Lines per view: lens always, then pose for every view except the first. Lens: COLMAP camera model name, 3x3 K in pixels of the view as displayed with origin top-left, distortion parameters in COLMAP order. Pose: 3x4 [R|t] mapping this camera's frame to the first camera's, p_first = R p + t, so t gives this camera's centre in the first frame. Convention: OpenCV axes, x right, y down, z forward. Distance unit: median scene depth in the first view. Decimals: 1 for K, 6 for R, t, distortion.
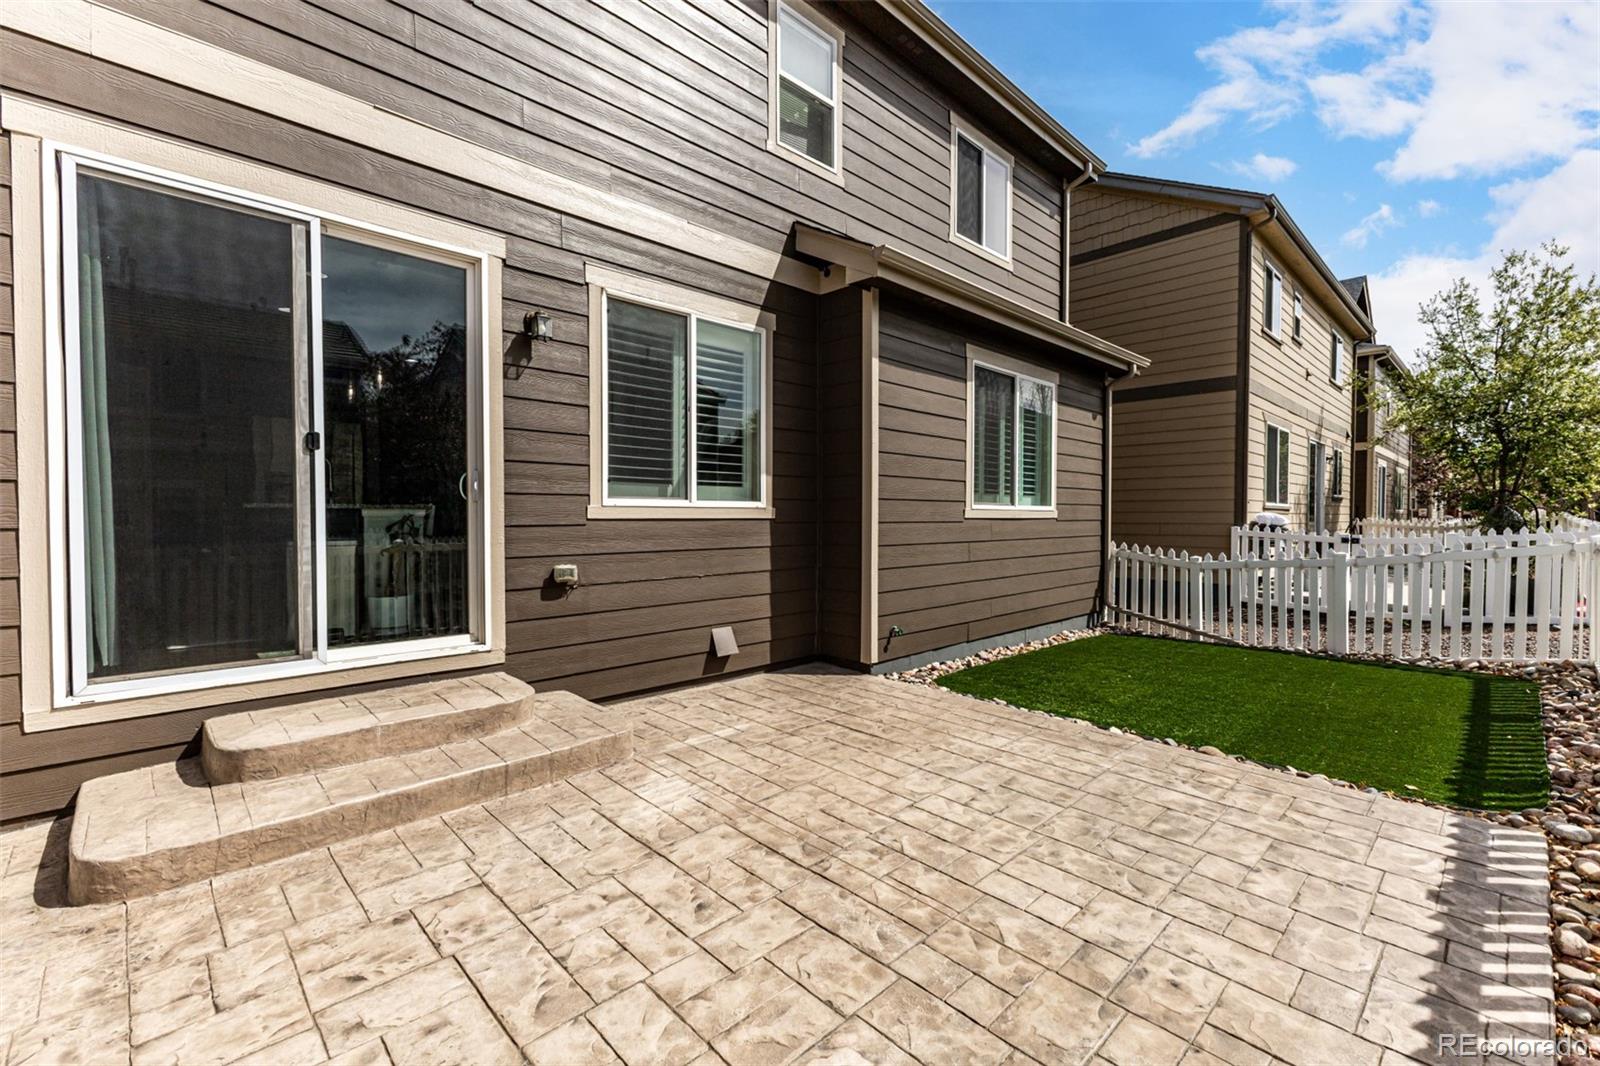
lens RADIAL K [[689.7, 0, 800.8], [0, 689.7, 532.8], [0, 0, 1]] dist [0.008498, -0.001146]
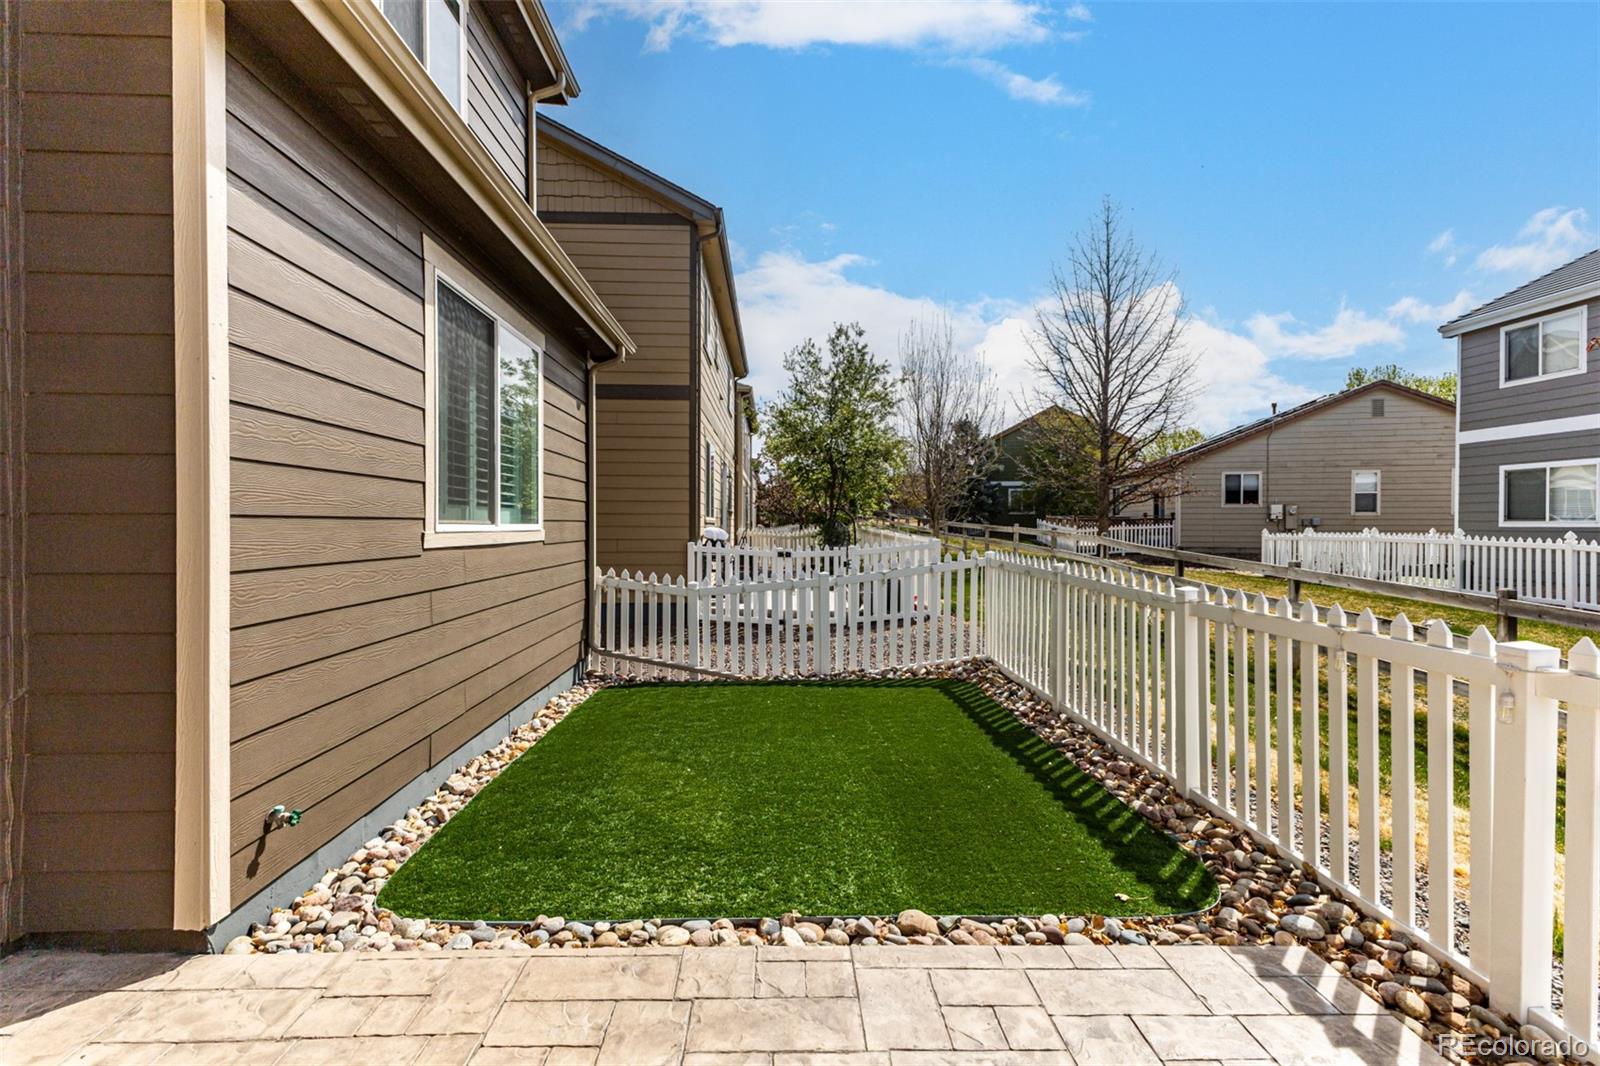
lens RADIAL K [[689.7, 0, 799.5], [0, 689.7, 530.1], [0, 0, 1]] dist [0.008498, -0.001146]
pose [[0.668975, -0.004815, 0.743269, 0.027035], [0.015577, 0.999850, -0.007543, -0.026555], [-0.743122, 0.016624, 0.668950, 0.394258]]
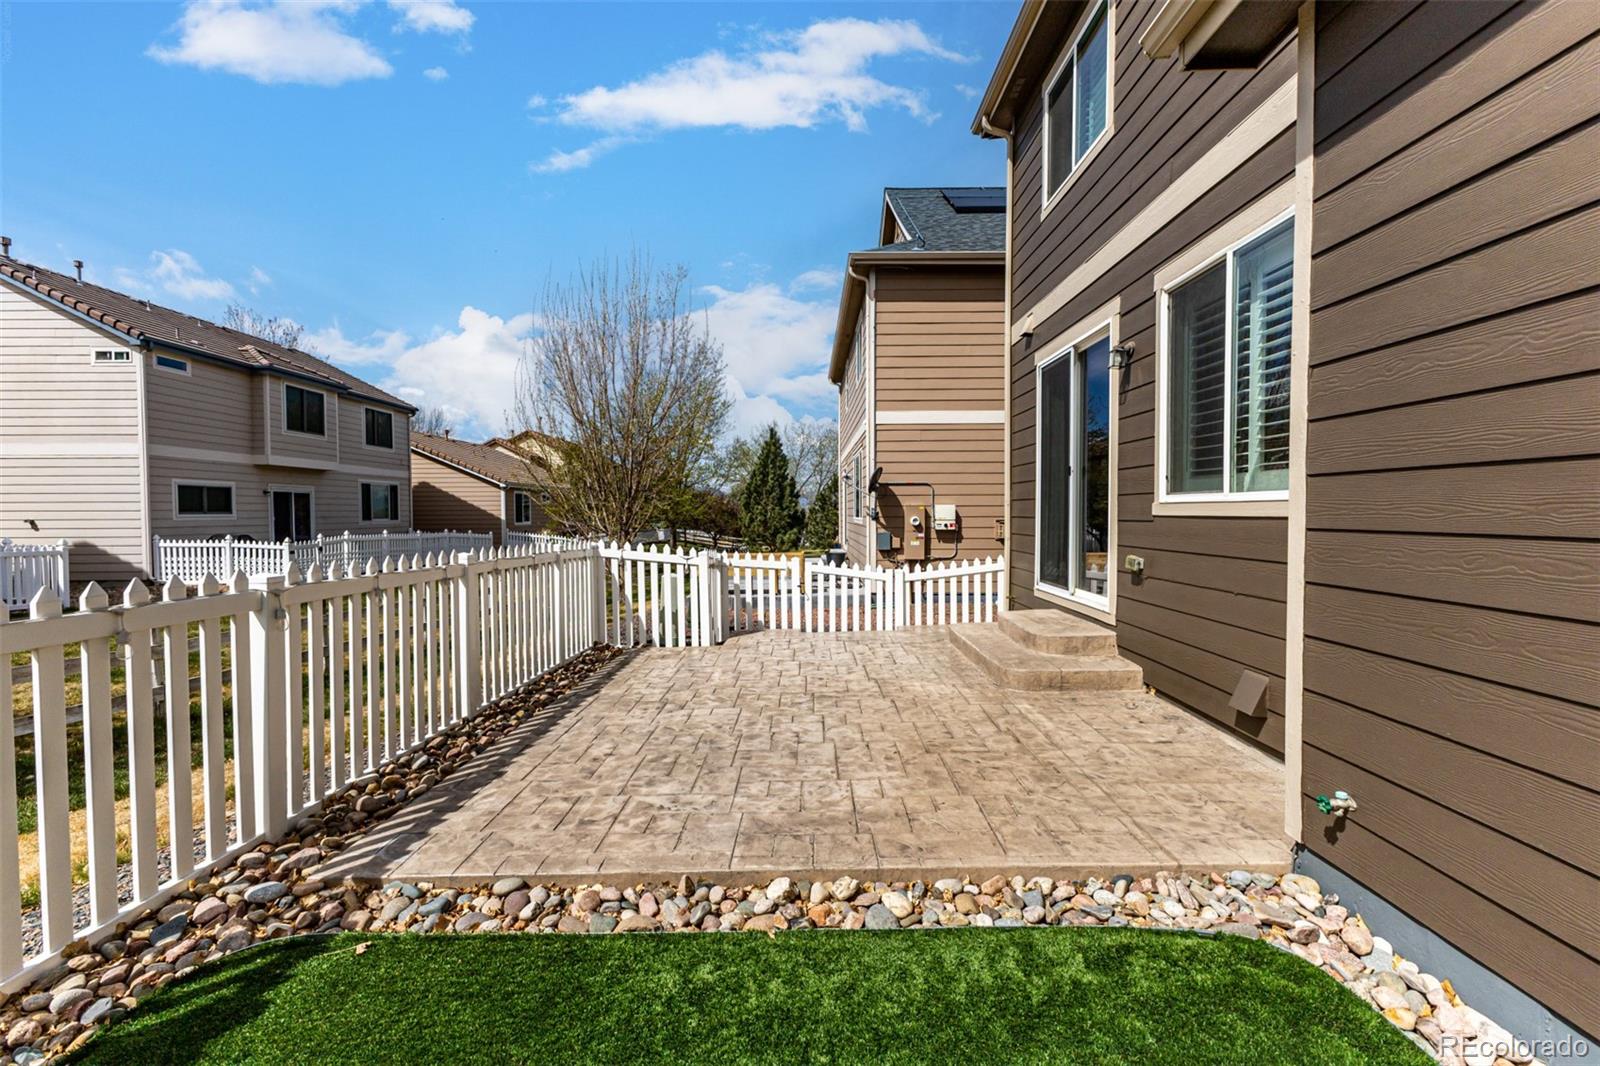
lens RADIAL K [[689.7, 0, 800.2], [0, 689.7, 533.7], [0, 0, 1]] dist [0.008498, -0.001146]
pose [[-0.705305, 0.024329, -0.708486, 0.551982], [-0.012910, 0.998804, 0.047151, -0.023911], [0.708786, 0.042402, -0.704148, 0.911956]]
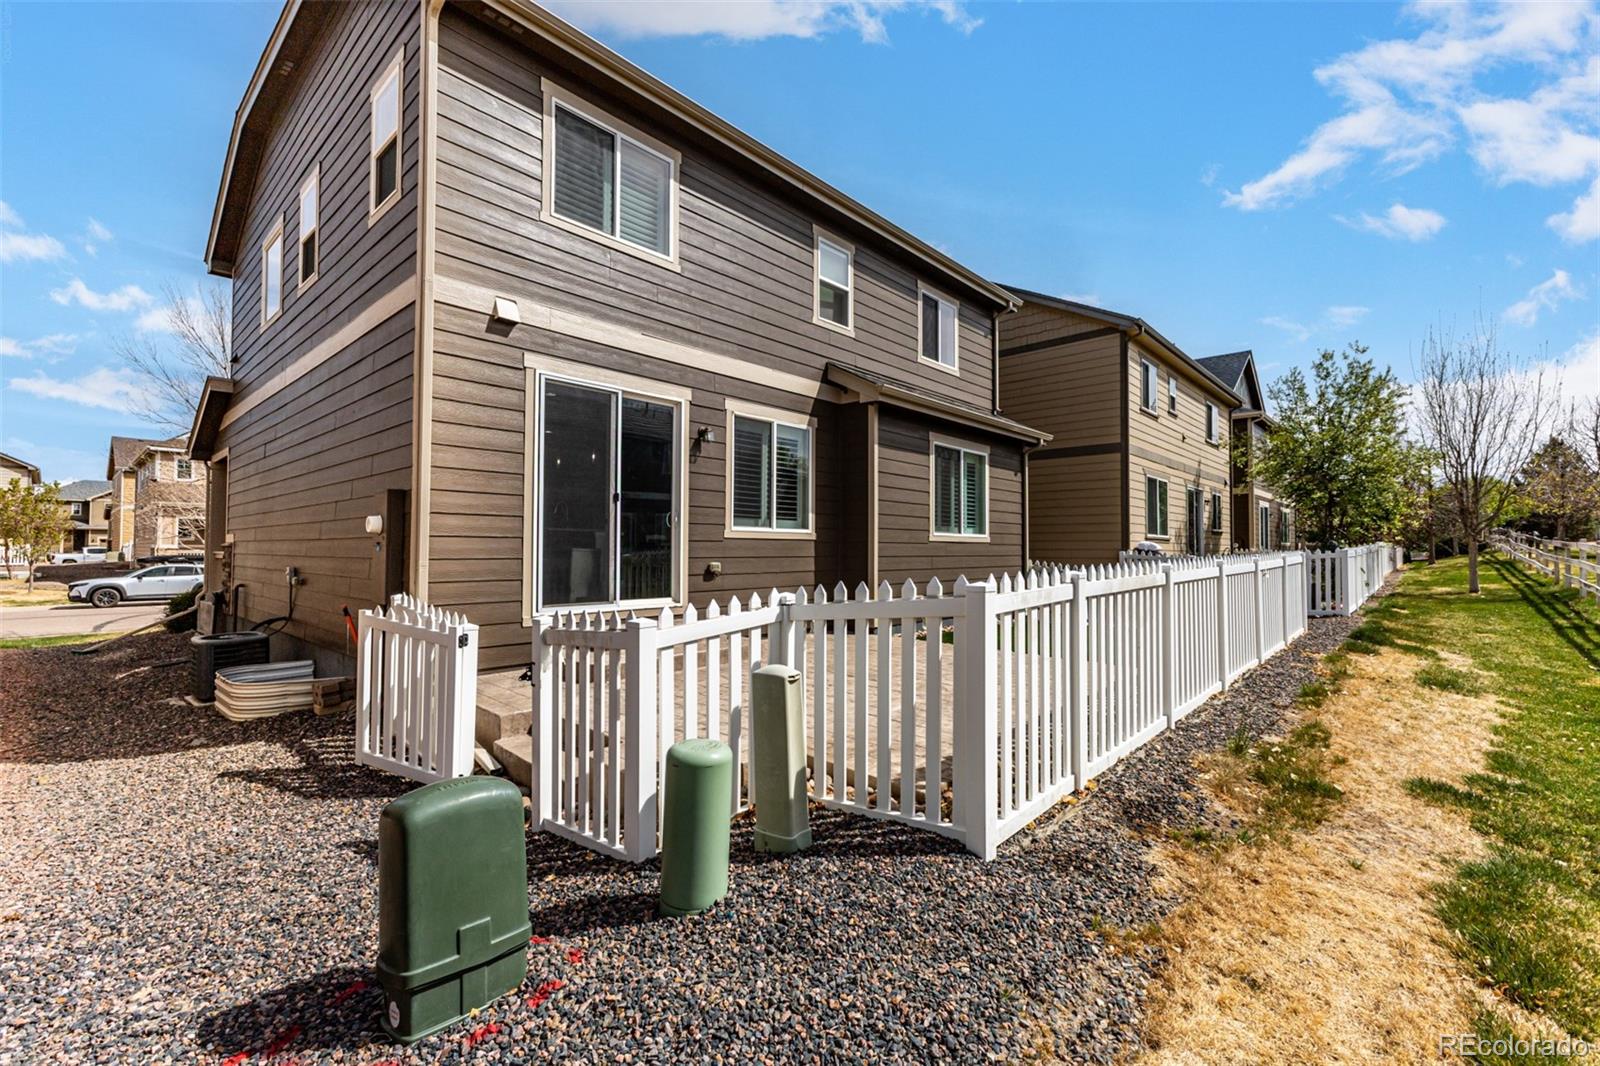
lens RADIAL K [[689.7, 0, 798.0], [0, 689.7, 531.9], [0, 0, 1]] dist [0.008498, -0.001146]
pose [[0.998667, 0.004227, 0.051434, -0.139205], [-0.001604, 0.998701, -0.050933, 0.037414], [-0.051582, 0.050783, 0.997377, -0.542761]]
